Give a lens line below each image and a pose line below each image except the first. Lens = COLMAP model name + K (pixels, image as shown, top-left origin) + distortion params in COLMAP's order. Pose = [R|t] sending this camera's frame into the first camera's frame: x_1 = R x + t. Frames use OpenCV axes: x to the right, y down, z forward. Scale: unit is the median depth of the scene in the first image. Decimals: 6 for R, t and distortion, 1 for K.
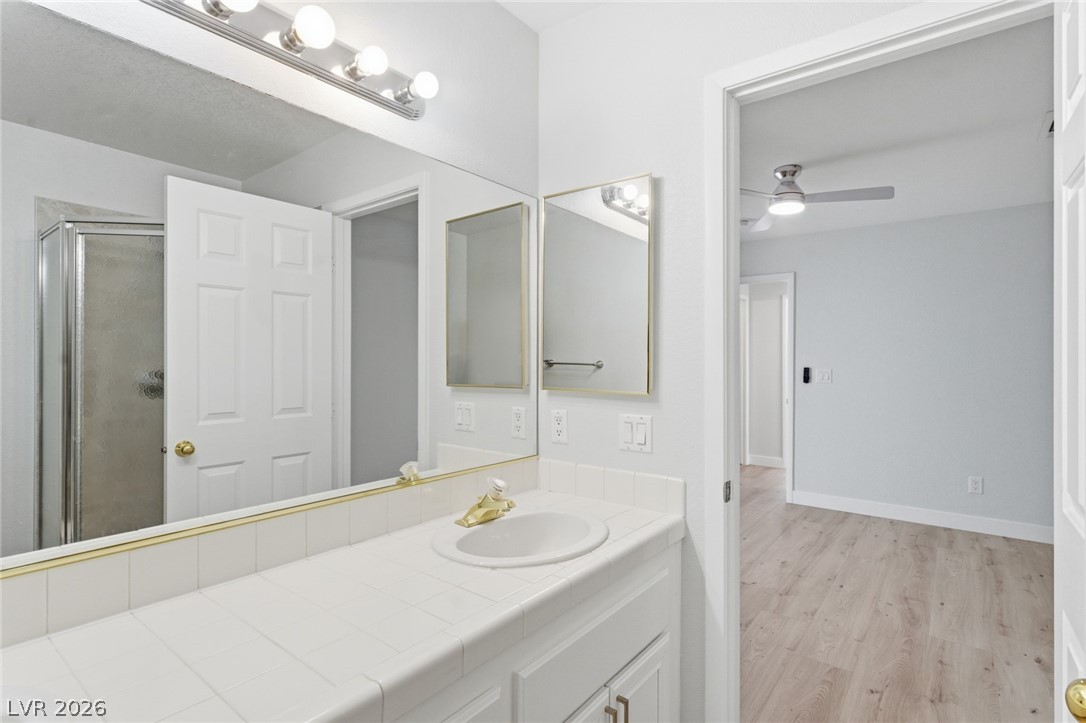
lens RADIAL K [[540.3, 0, 540.9], [0, 540.3, 357.9], [0, 0, 1]] dist [0.001637, 0.000648]
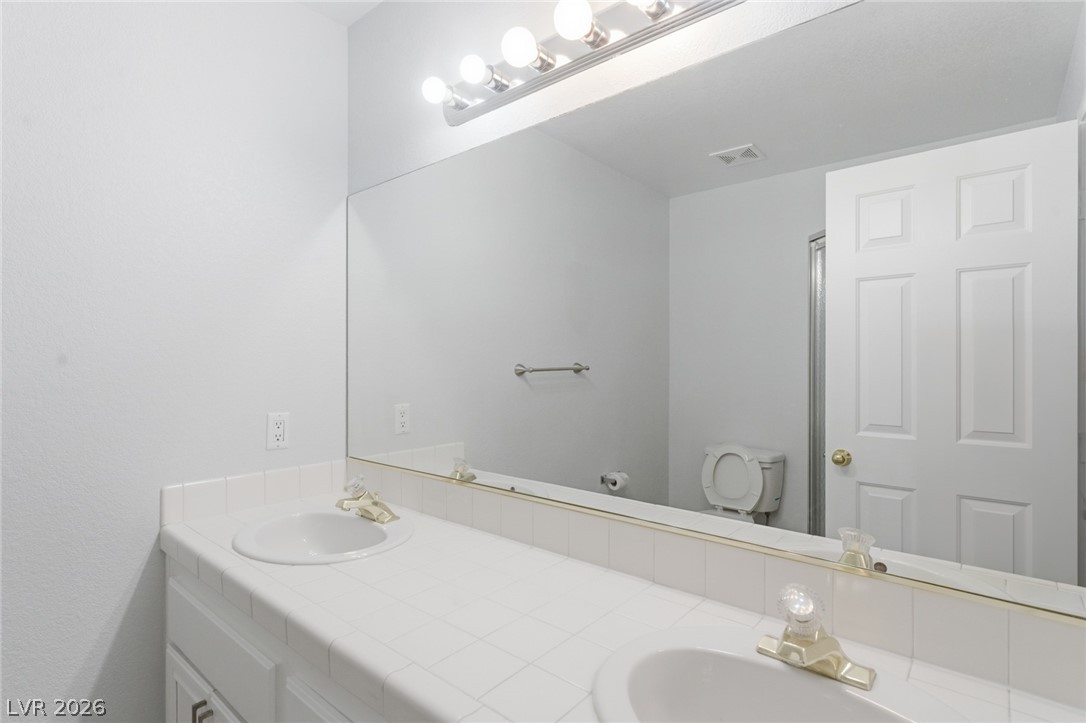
lens RADIAL K [[540.3, 0, 540.9], [0, 540.3, 357.9], [0, 0, 1]] dist [0.001637, 0.000648]
pose [[-0.045459, -0.008367, -0.998931, 0.301186], [0.002115, 0.999962, -0.008472, 0.002726], [0.998964, -0.002498, -0.045440, 0.528664]]
